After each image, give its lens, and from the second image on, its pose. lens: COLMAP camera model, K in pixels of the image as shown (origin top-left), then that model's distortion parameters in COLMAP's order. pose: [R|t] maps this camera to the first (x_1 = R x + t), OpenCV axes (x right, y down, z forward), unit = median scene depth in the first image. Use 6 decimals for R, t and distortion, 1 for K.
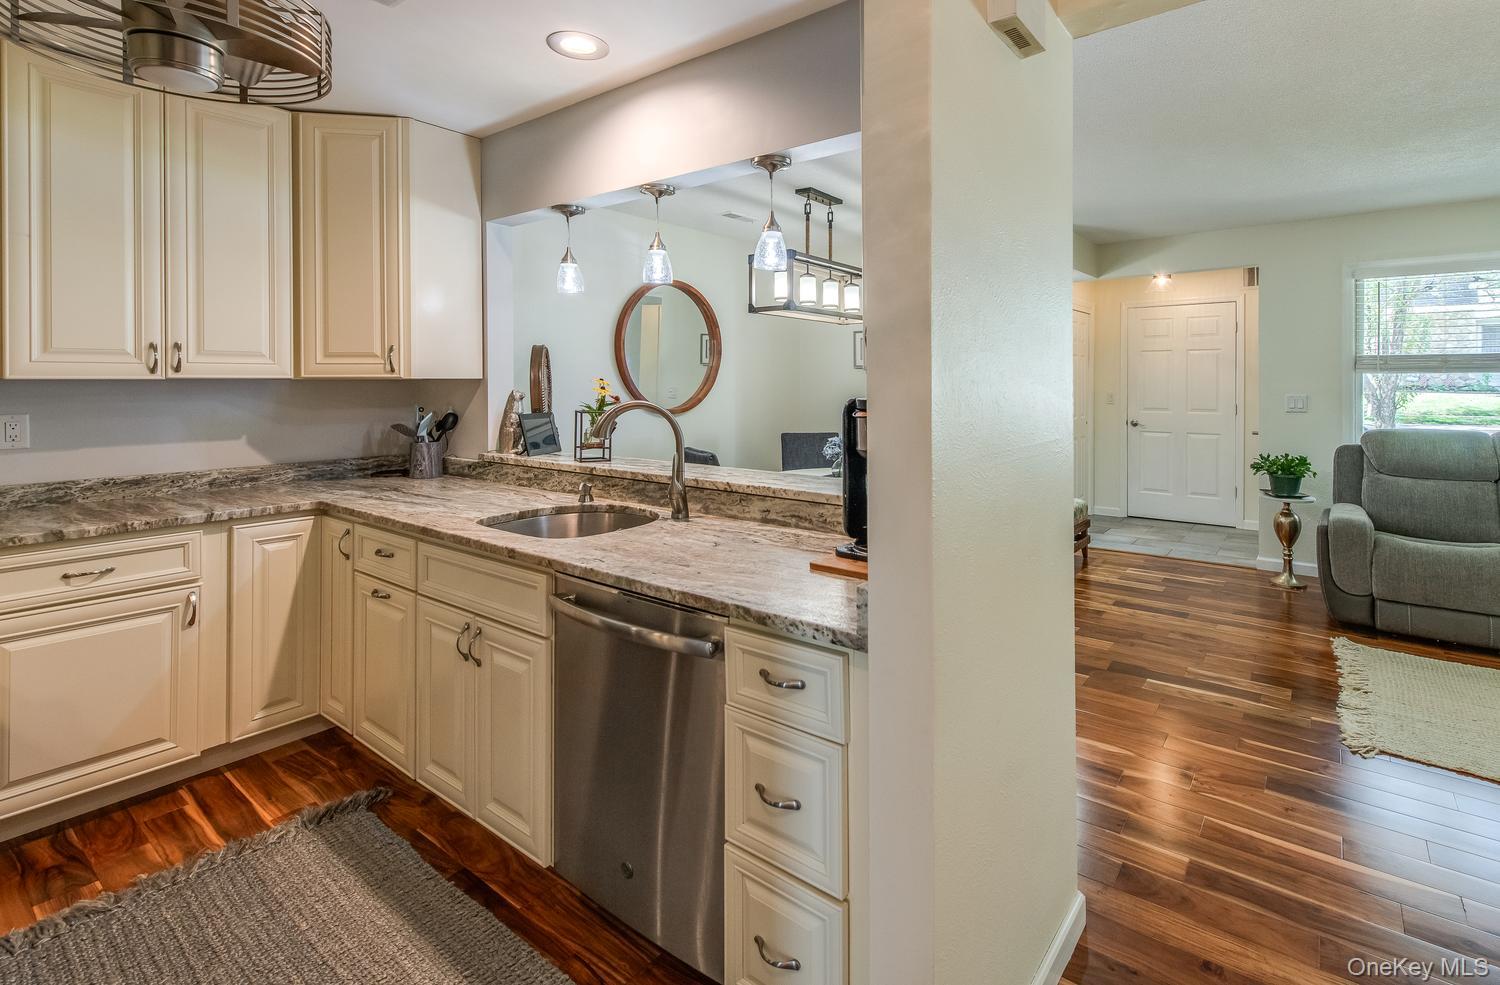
lens RADIAL K [[678.8, 0, 830.4], [0, 678.8, 381.9], [0, 0, 1]] dist [-0.001718, -0.001458]
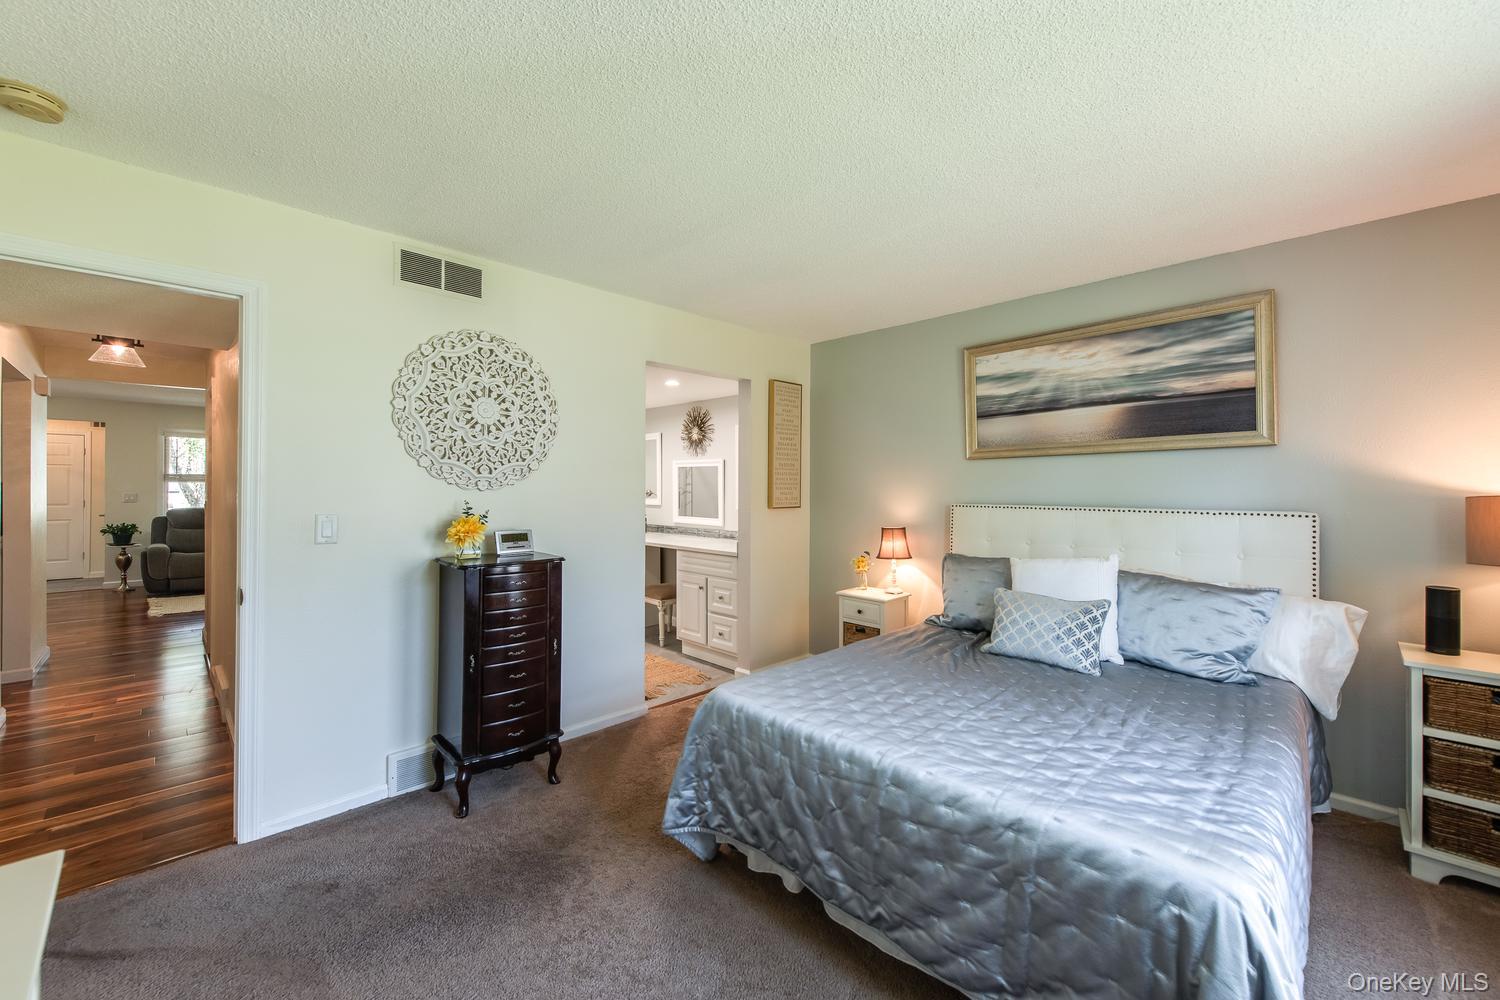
lens RADIAL K [[592.6, 0, 757.5], [0, 592.6, 487.2], [0, 0, 1]] dist [0.010366, -0.004627]
pose [[0.154176, 0.003725, 0.988036, -1.175368], [-0.004157, 0.999986, -0.003121, 0.000283], [-0.988035, -0.003626, 0.154189, -1.692627]]
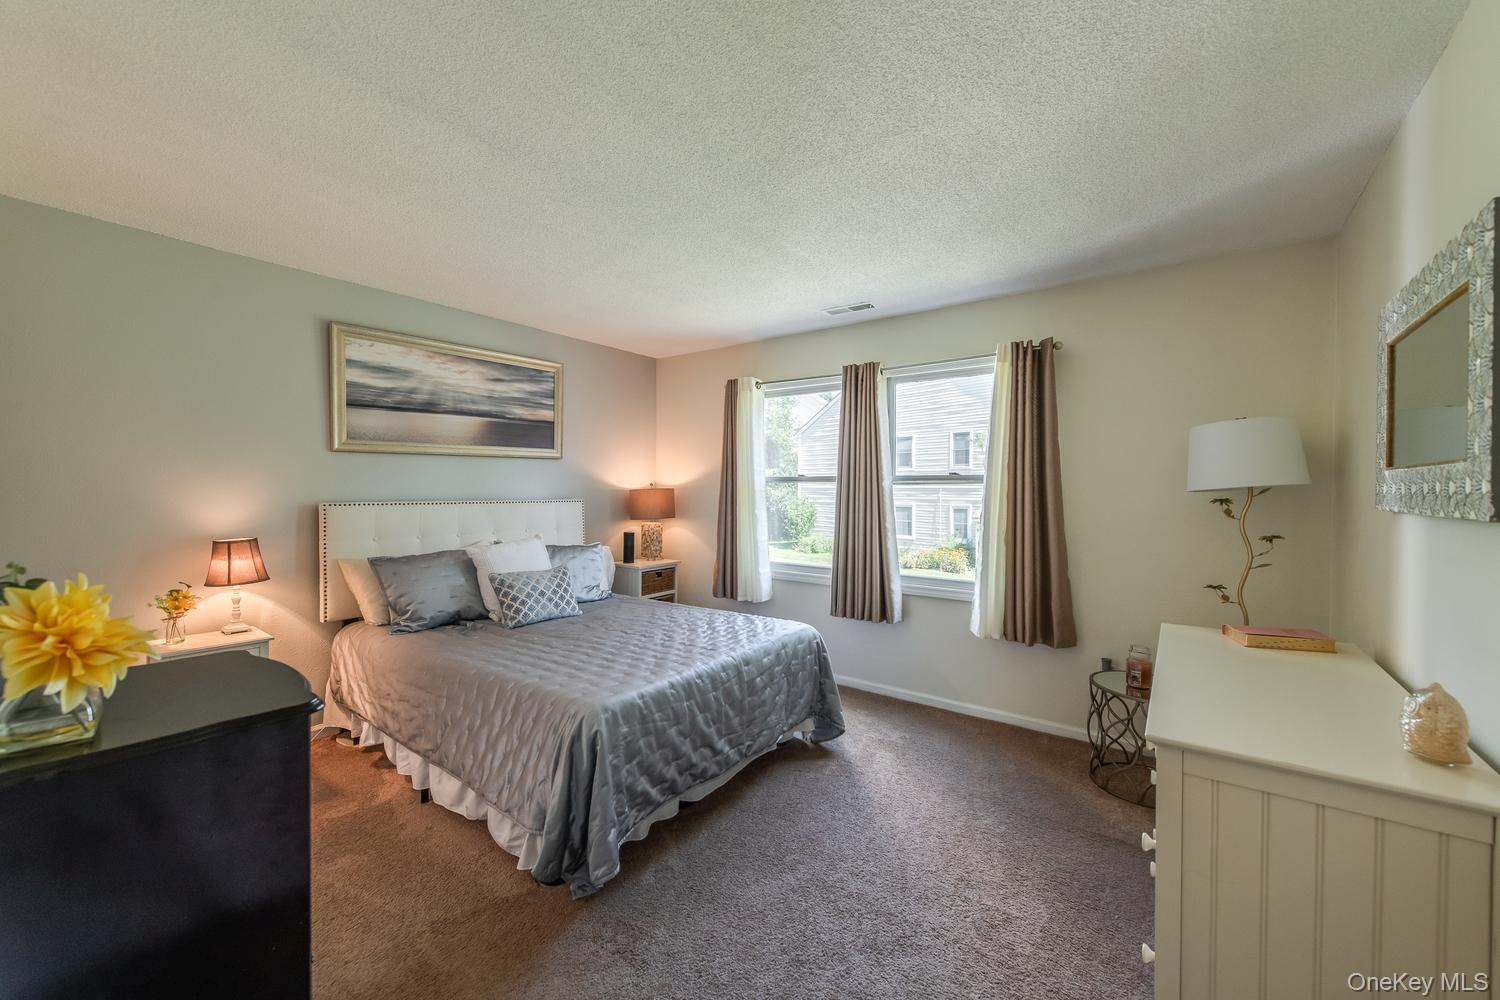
lens RADIAL K [[592.6, 0, 746.6], [0, 592.6, 493.5], [0, 0, 1]] dist [0.010366, -0.004627]
pose [[-0.999955, -0.001904, 0.009314, -0.619981], [-0.001812, 0.999950, 0.009882, 0.001511], [-0.009333, 0.009865, -0.999908, -0.827892]]
